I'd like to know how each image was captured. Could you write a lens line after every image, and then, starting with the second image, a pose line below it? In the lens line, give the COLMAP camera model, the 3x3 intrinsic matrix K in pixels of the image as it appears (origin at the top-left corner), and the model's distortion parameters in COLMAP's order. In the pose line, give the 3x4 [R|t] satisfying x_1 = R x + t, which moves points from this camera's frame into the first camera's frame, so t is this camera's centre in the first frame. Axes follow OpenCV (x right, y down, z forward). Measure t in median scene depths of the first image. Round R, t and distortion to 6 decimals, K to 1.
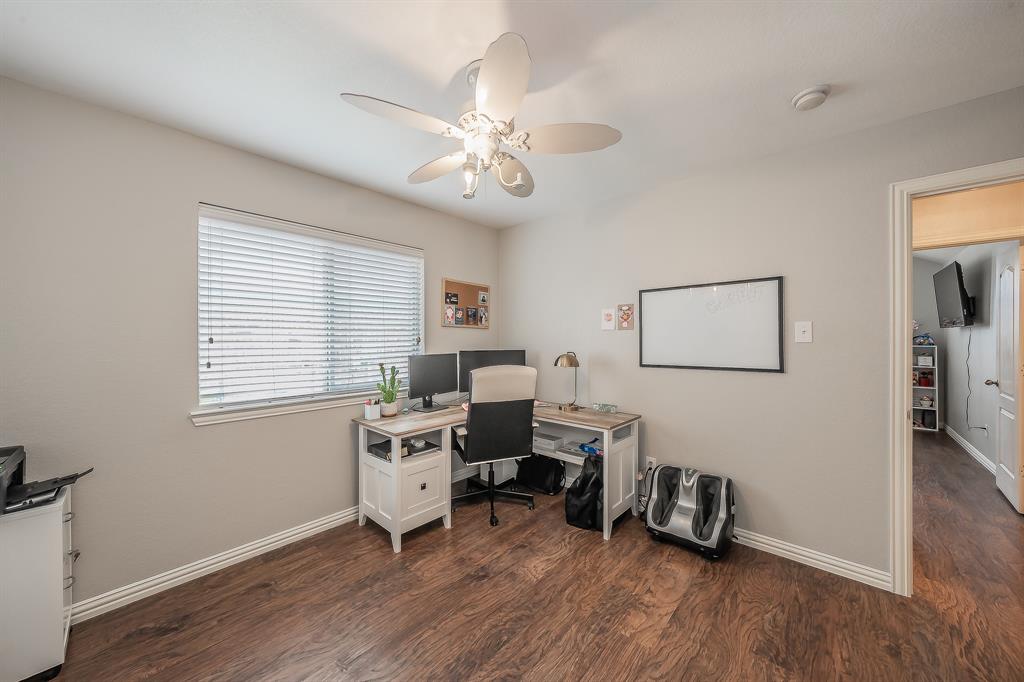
lens RADIAL K [[361.6, 0, 519.8], [0, 361.6, 338.7], [0, 0, 1]] dist [-0.002765, 0.000087]
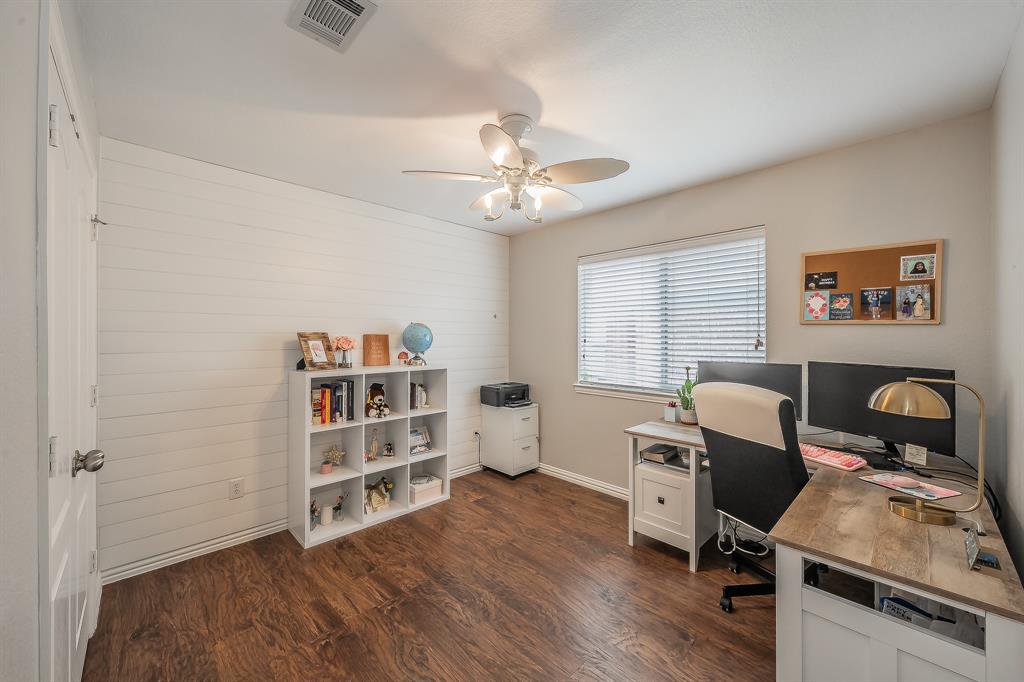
lens RADIAL K [[400.6, 0, 518.3], [0, 400.6, 337.6], [0, 0, 1]] dist [0.001087, 0.000405]
pose [[-0.066140, 0.004643, -0.997800, 0.718532], [-0.004487, 0.999978, 0.004951, -0.013073], [0.997800, 0.004805, -0.066118, 0.638585]]
